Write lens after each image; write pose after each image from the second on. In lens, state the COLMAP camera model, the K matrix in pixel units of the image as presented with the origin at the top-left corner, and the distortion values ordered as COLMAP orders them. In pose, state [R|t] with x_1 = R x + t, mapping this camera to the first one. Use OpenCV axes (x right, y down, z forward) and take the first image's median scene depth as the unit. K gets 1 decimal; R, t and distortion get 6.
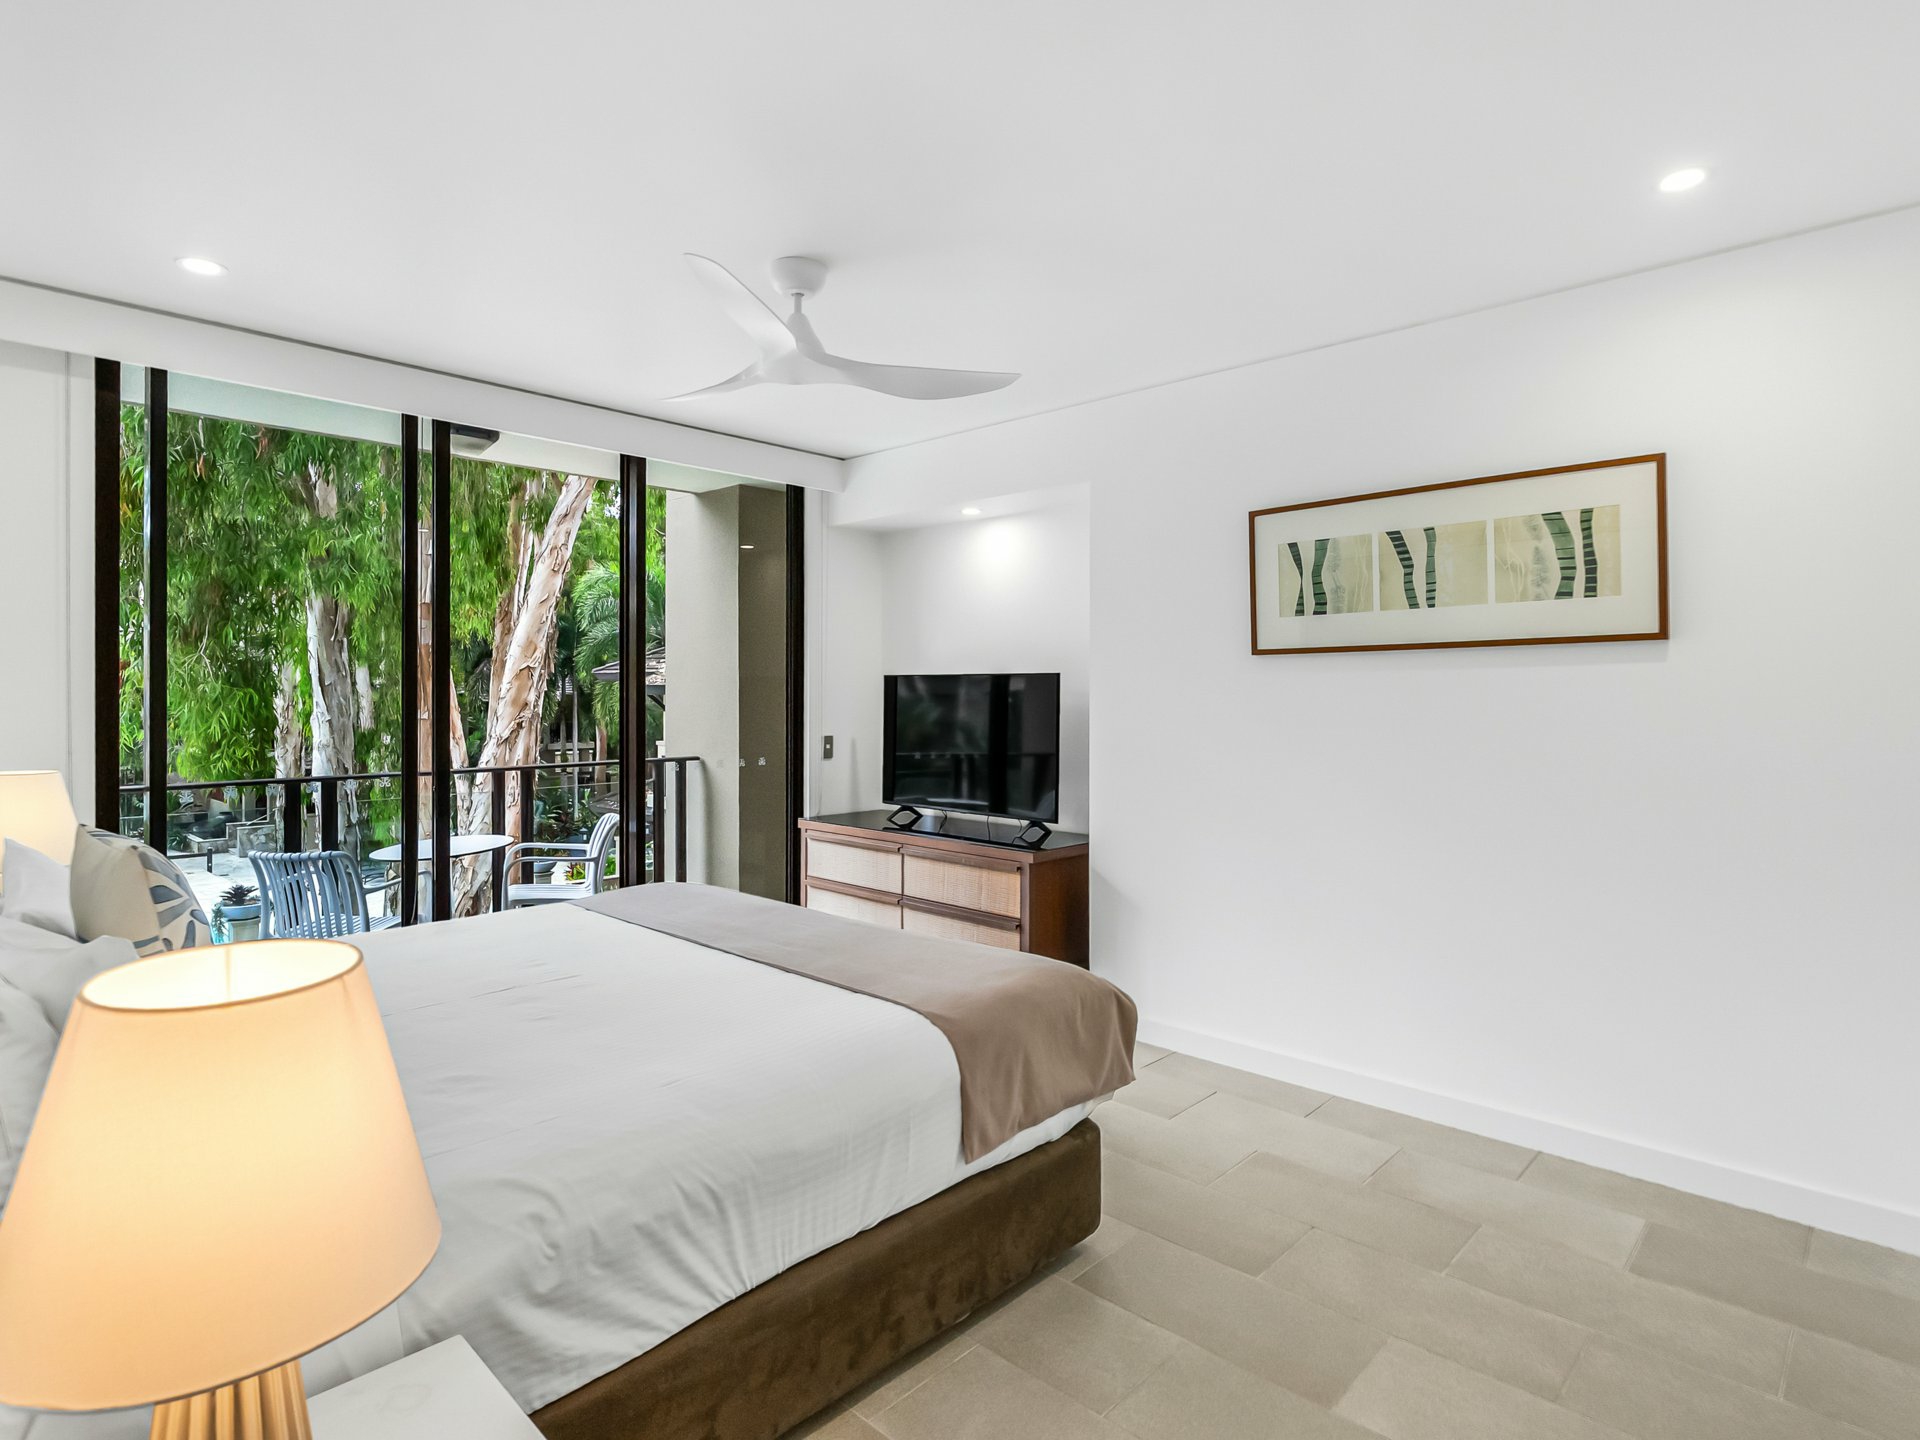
lens RADIAL K [[985.7, 0, 971.0], [0, 985.7, 708.7], [0, 0, 1]] dist [-0.004485, 0.000185]
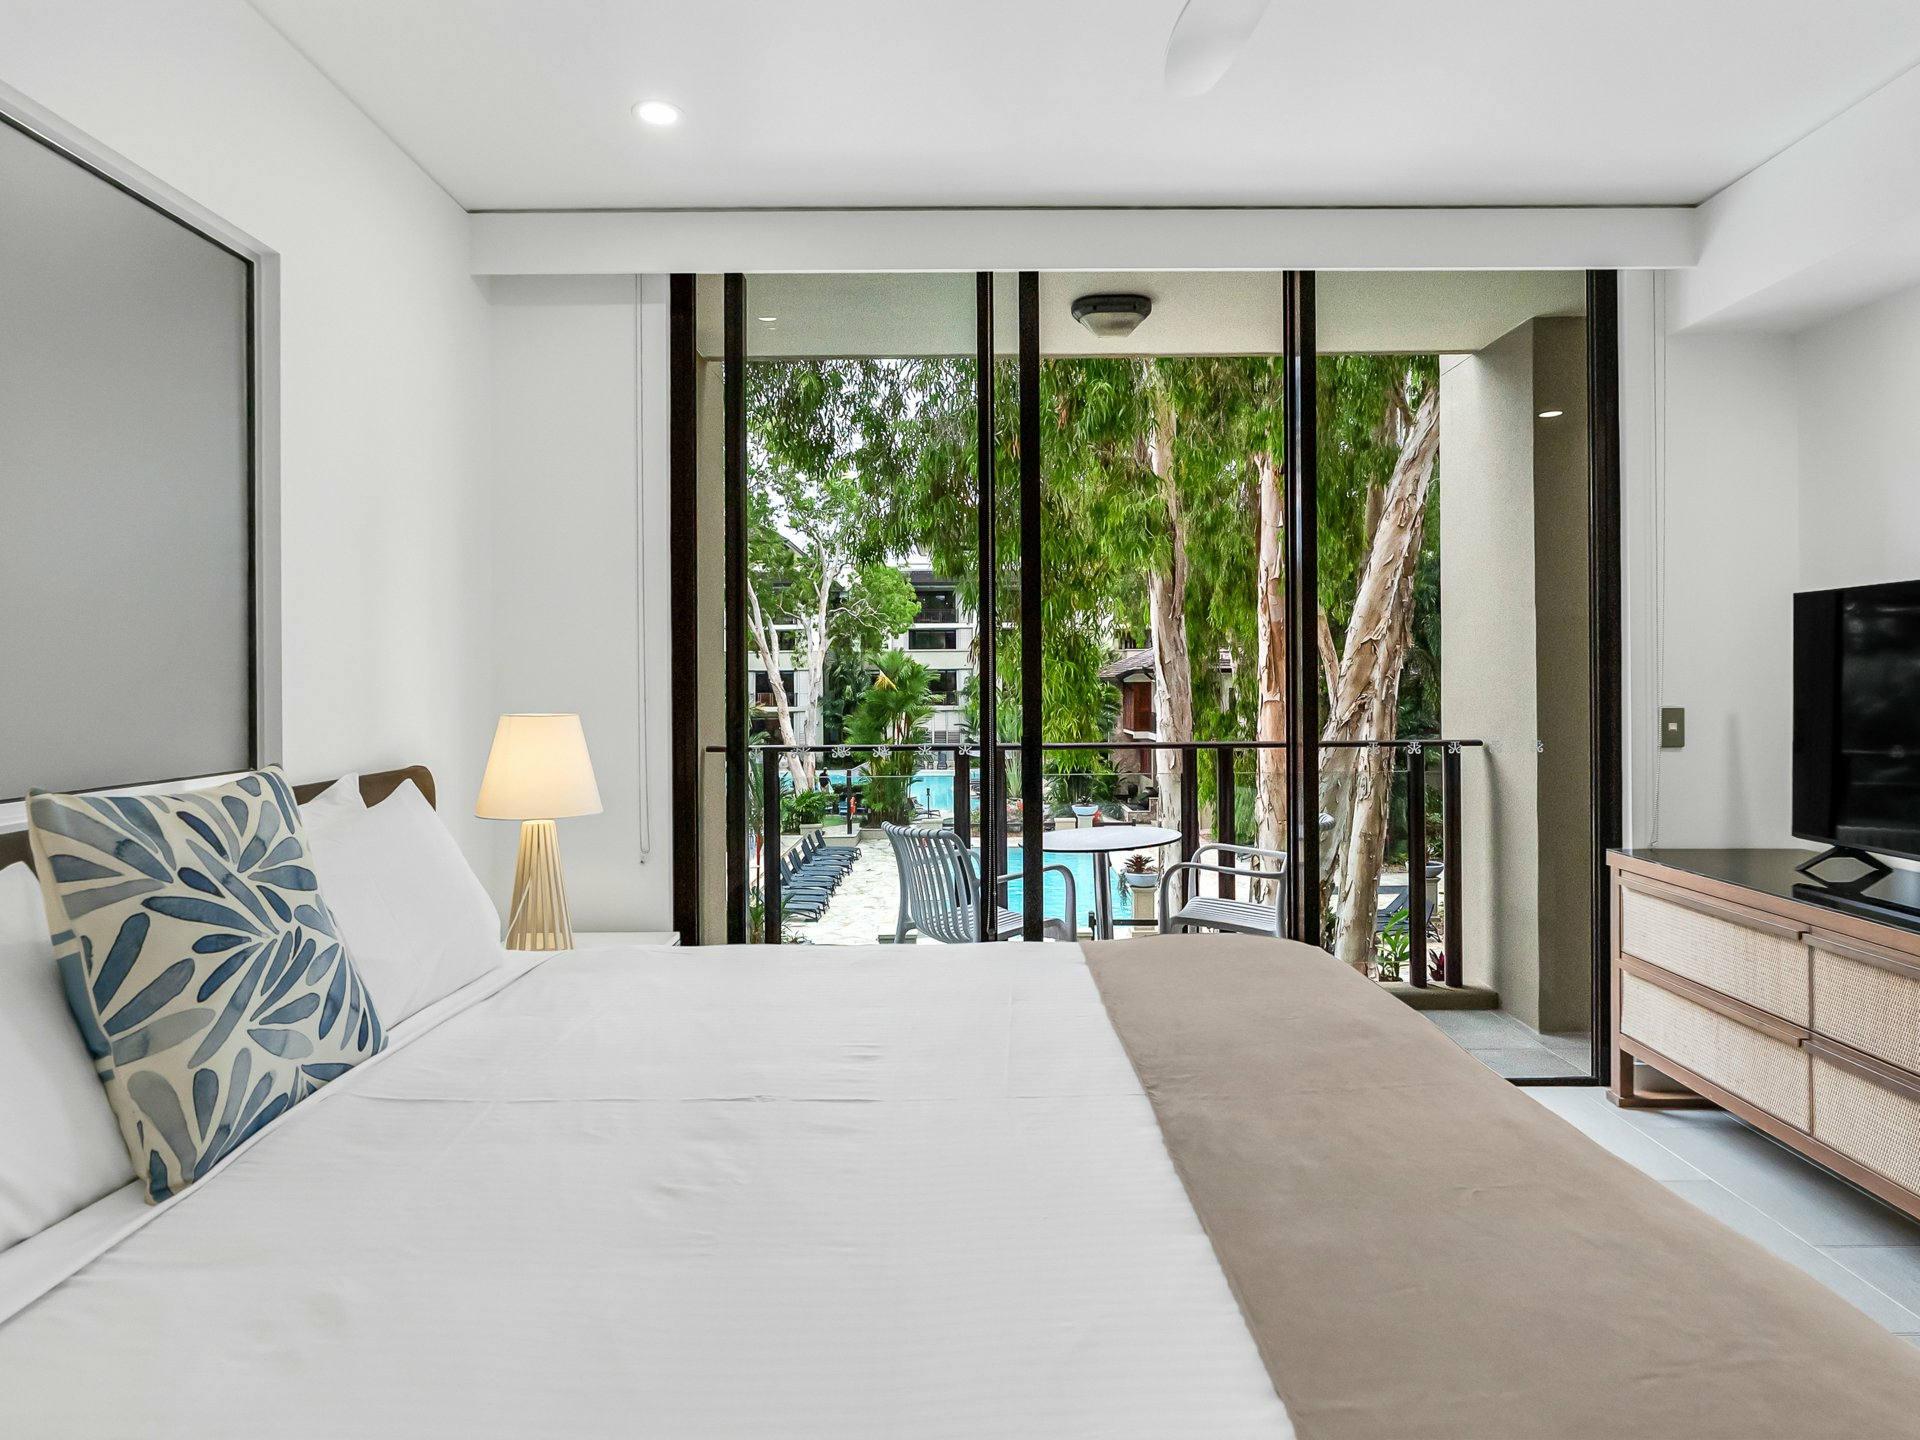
lens RADIAL K [[1098.2, 0, 961.0], [0, 1098.2, 676.7], [0, 0, 1]] dist [-0.000417, -0.000343]
pose [[0.684752, -0.007810, -0.728734, 0.033833], [-0.004192, 0.999884, -0.014655, 0.020875], [0.728764, 0.013090, 0.684640, 0.277514]]
